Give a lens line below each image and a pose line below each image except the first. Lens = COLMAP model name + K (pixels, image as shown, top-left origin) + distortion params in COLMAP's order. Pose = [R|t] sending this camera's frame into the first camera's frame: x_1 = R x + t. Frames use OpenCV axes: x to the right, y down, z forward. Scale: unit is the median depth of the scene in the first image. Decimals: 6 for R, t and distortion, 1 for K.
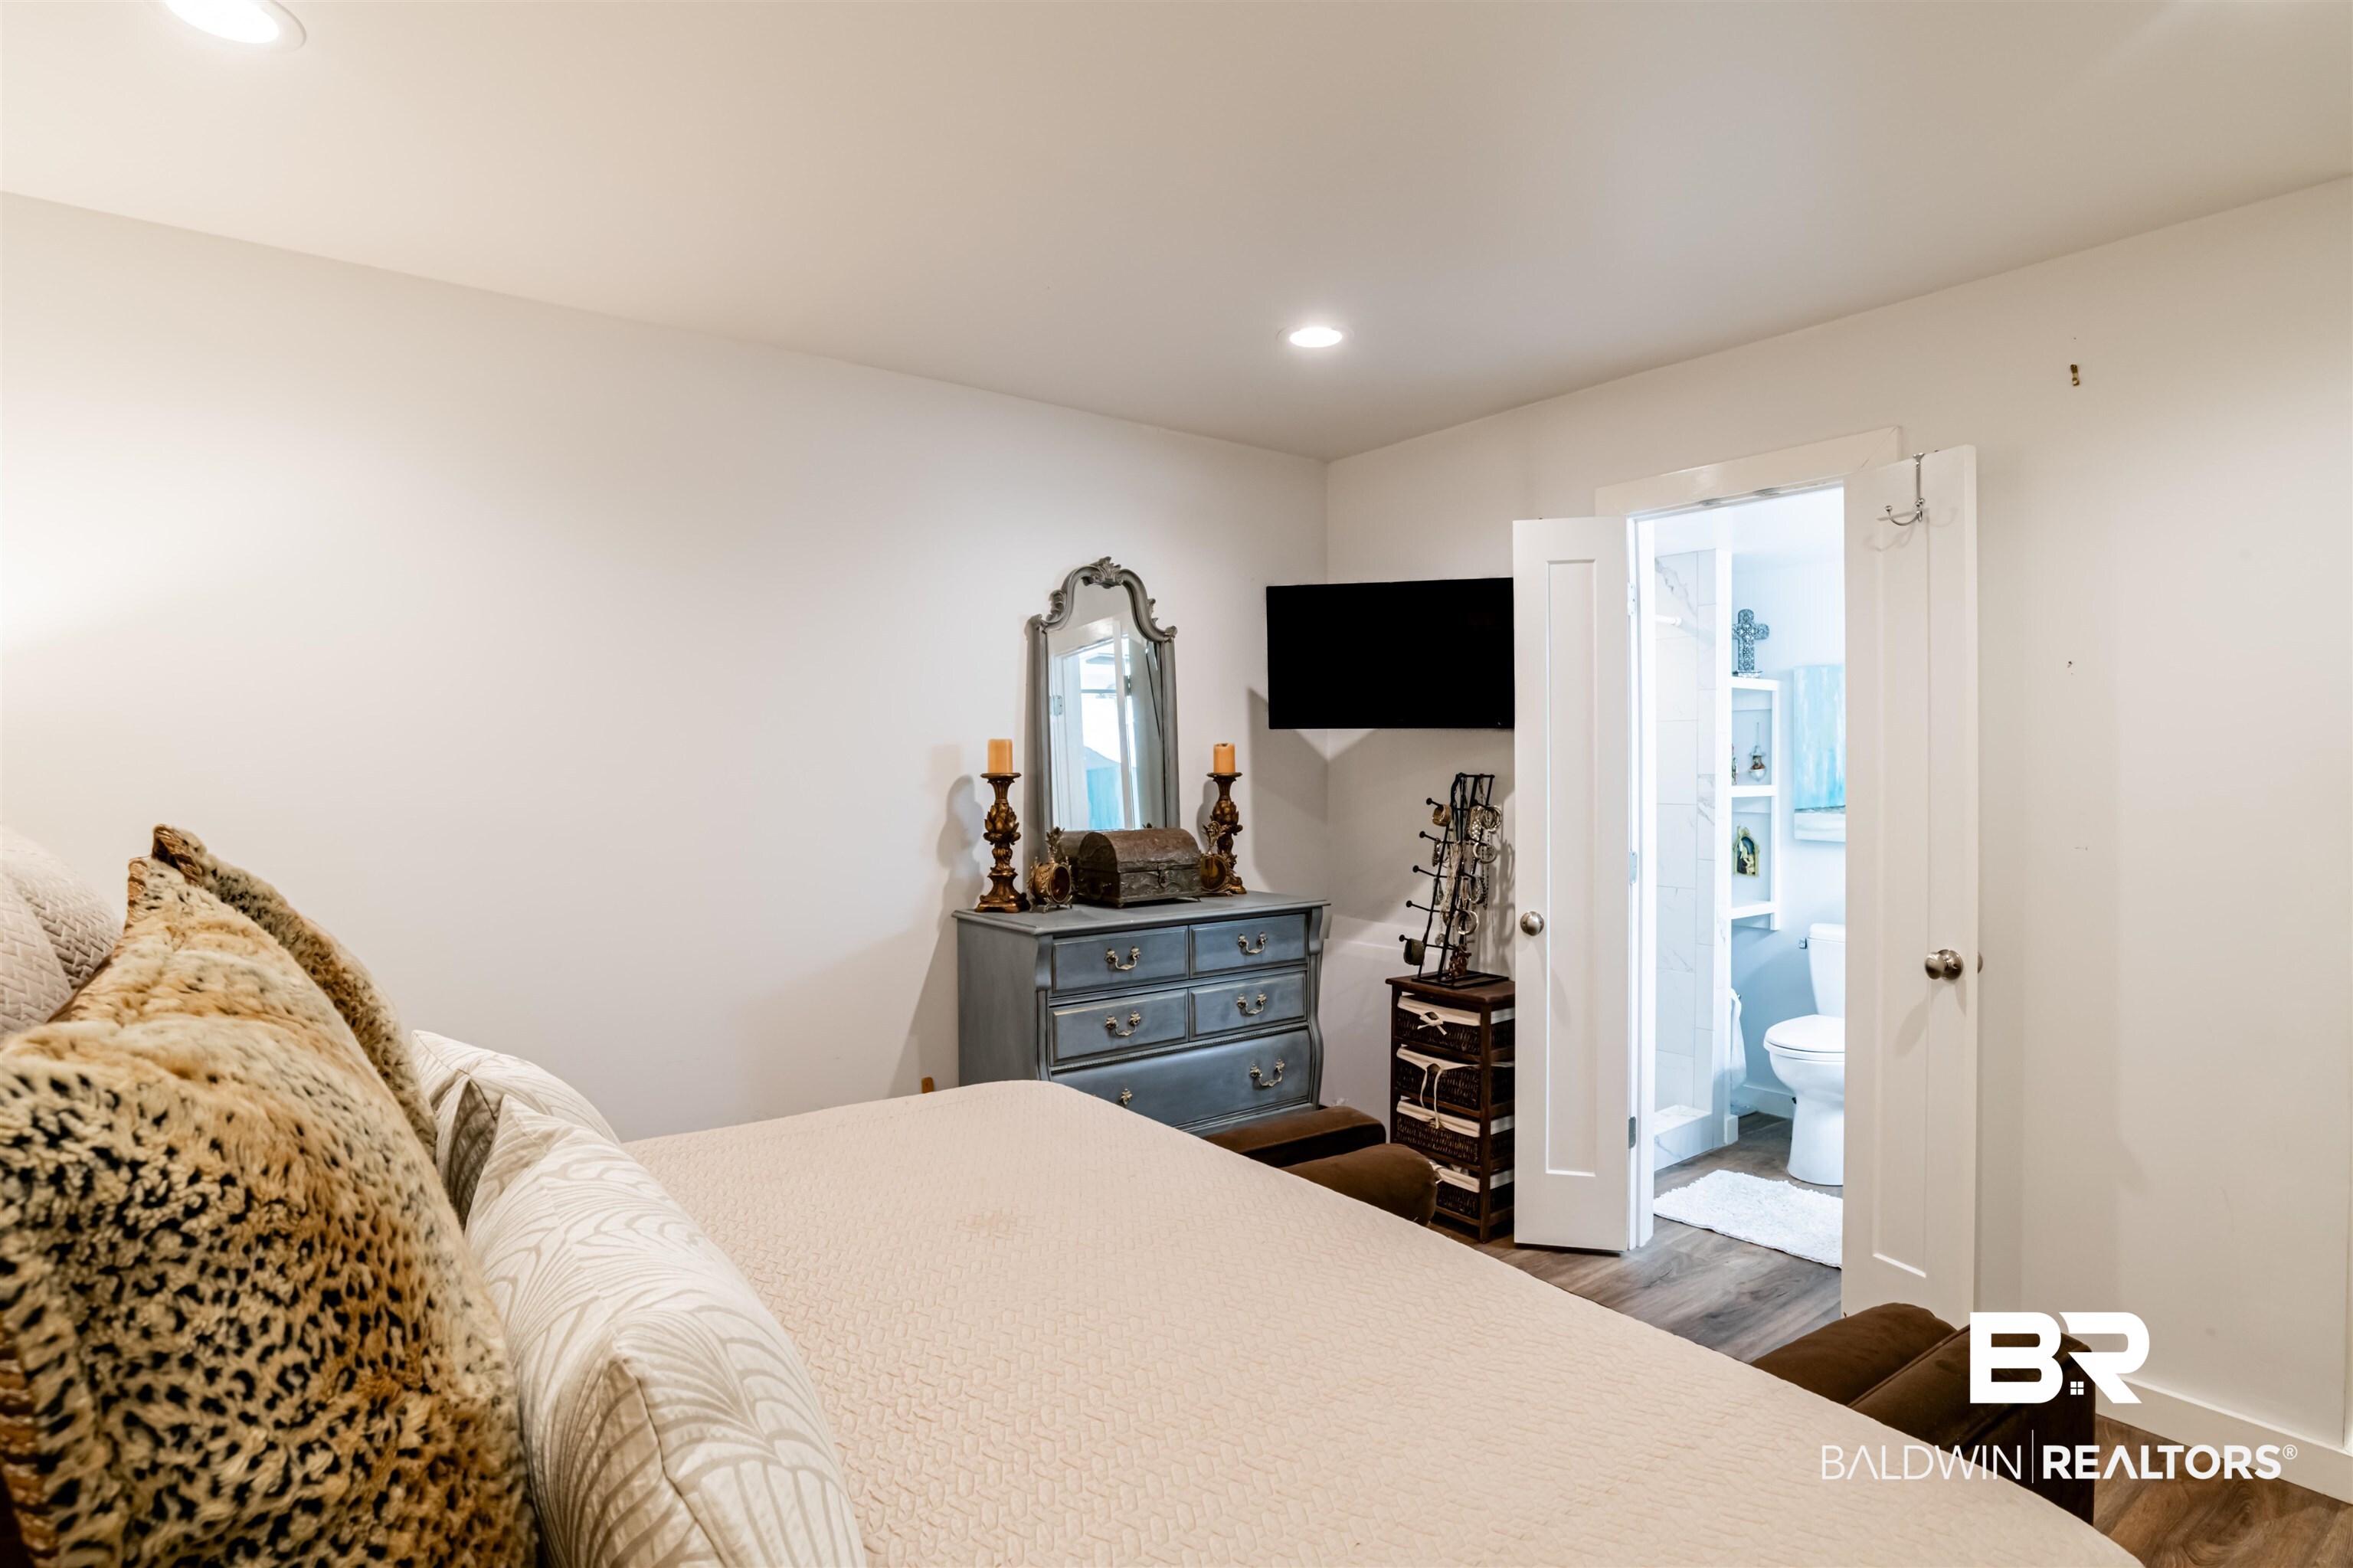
lens RADIAL K [[1196.7, 0, 1197.7], [0, 1196.7, 783.7], [0, 0, 1]] dist [-0.043338, 0.018764]
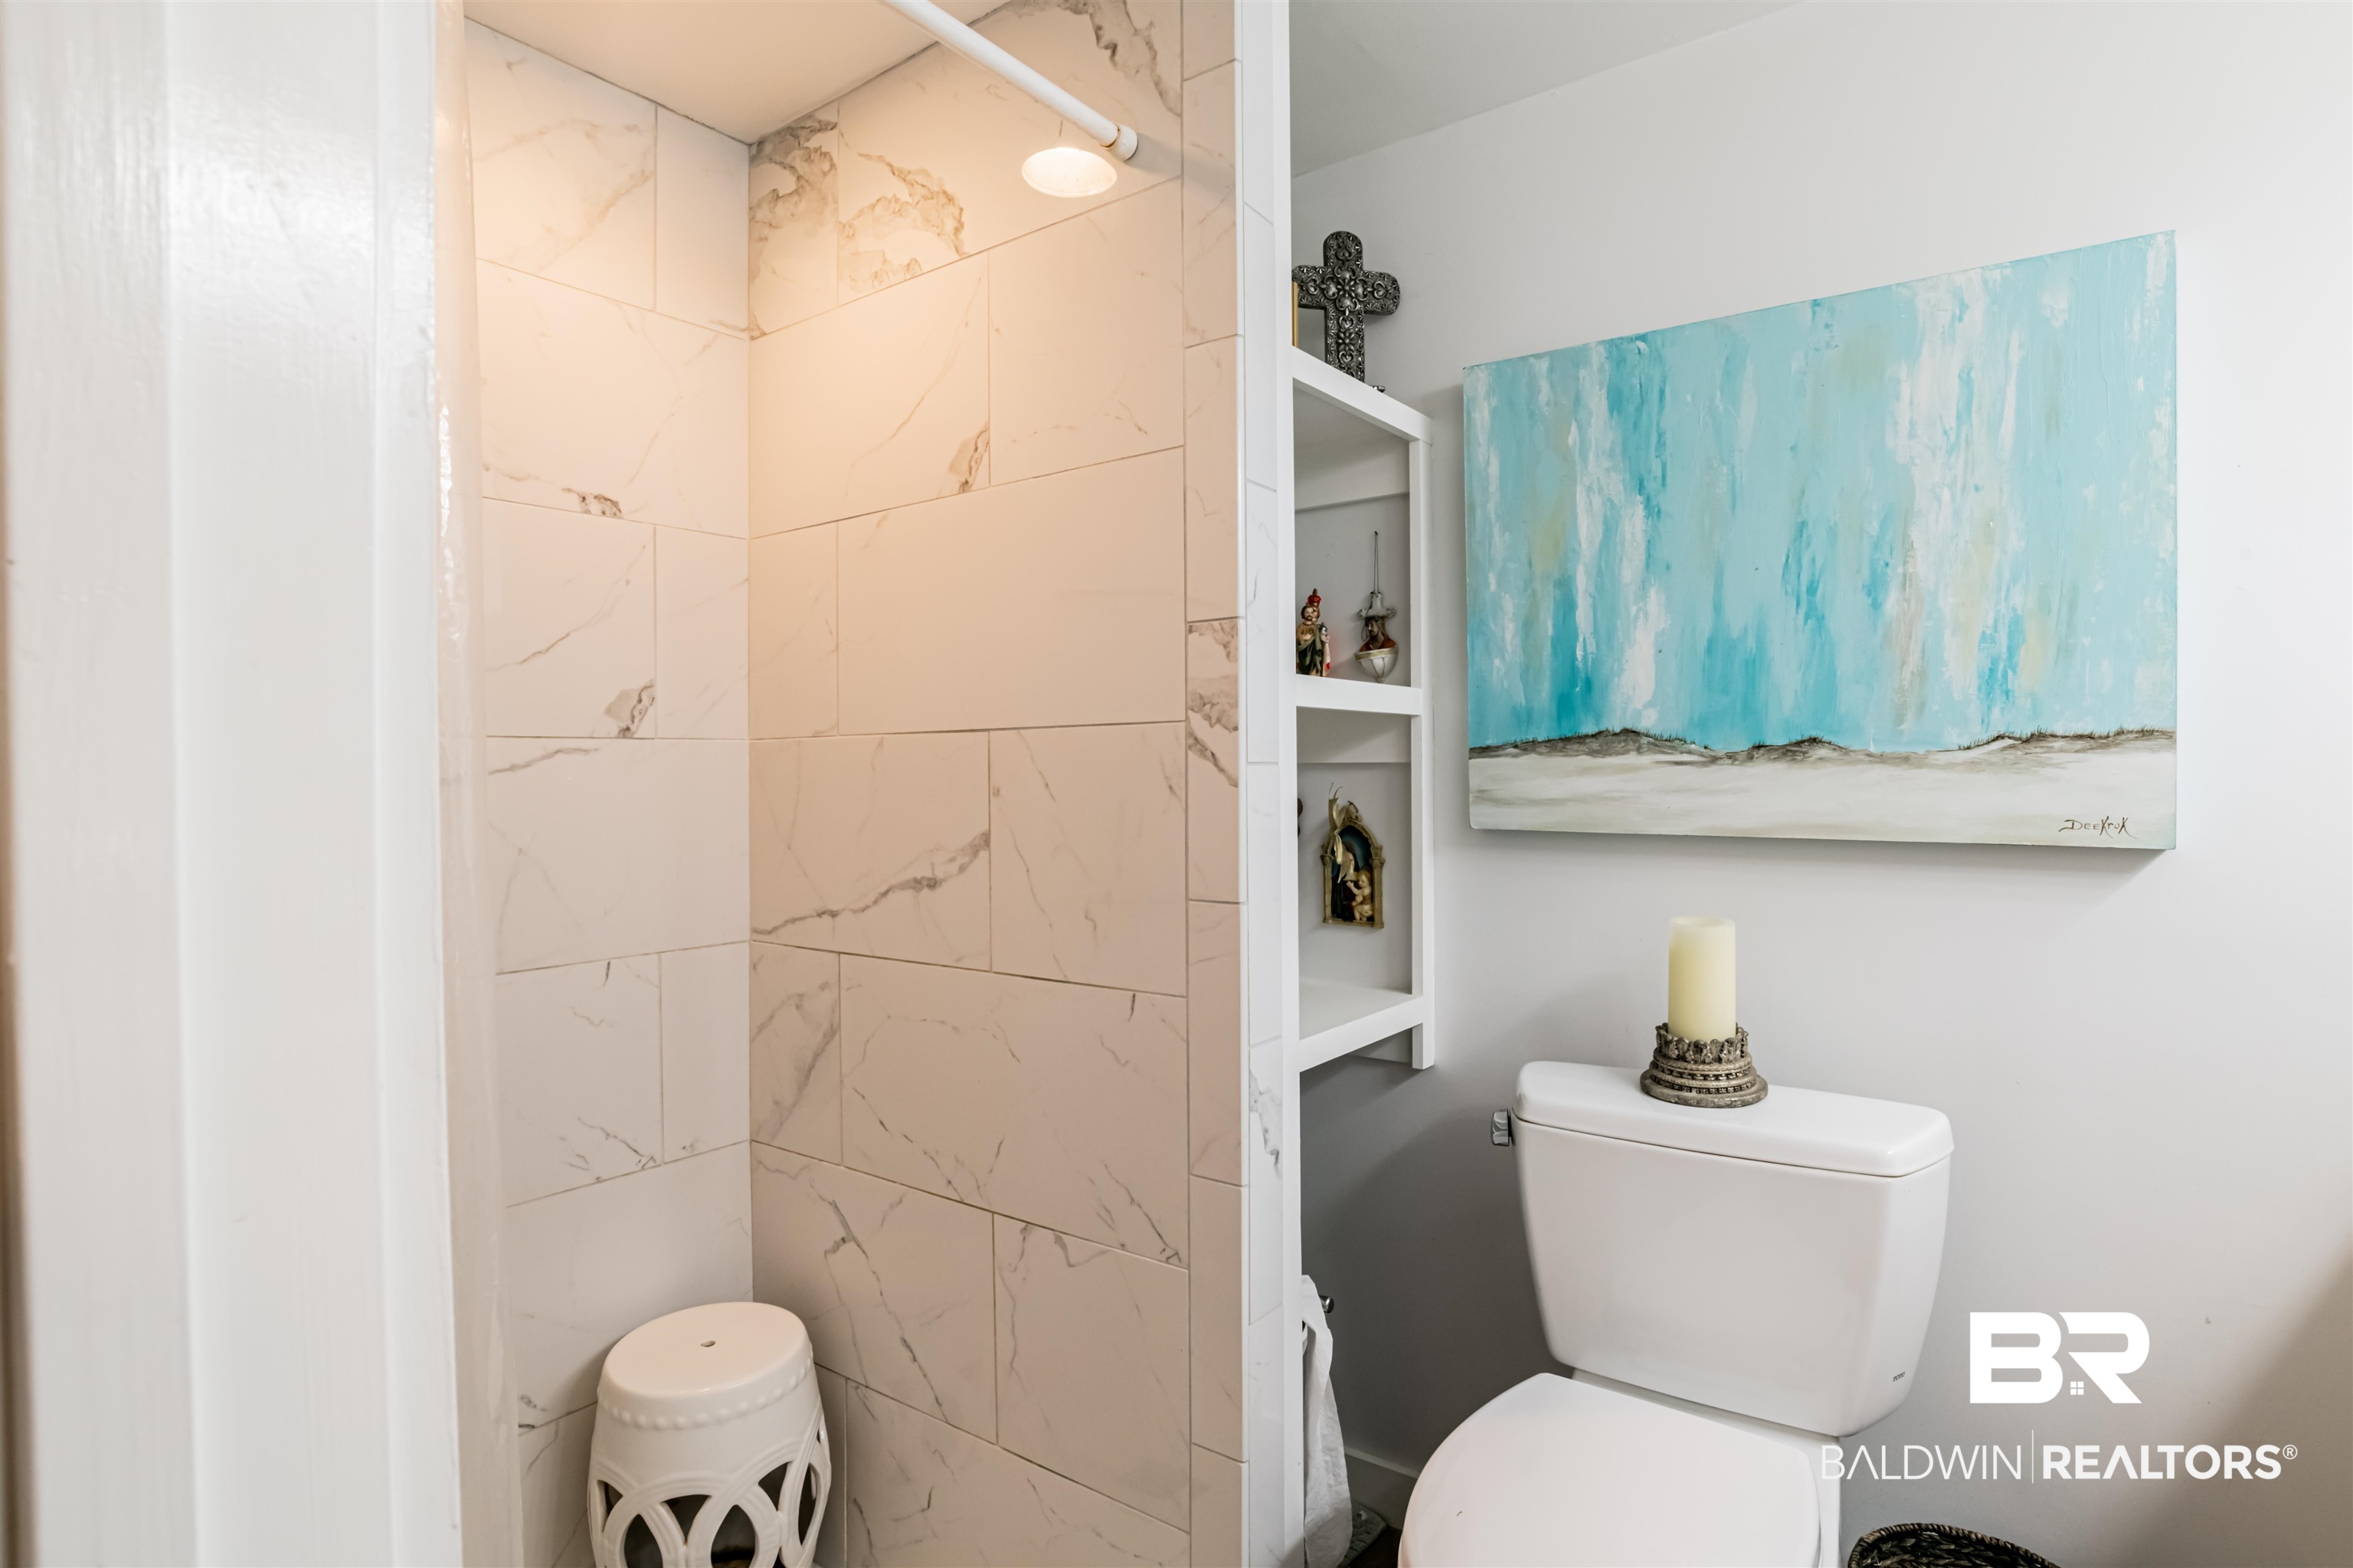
lens RADIAL K [[1196.7, 0, 1185.3], [0, 1196.7, 772.0], [0, 0, 1]] dist [-0.043338, 0.018764]
pose [[0.965080, -0.006526, 0.261874, 0.322999], [0.009803, 0.999889, -0.011209, 0.032600], [-0.261772, 0.013385, 0.965037, 0.669264]]
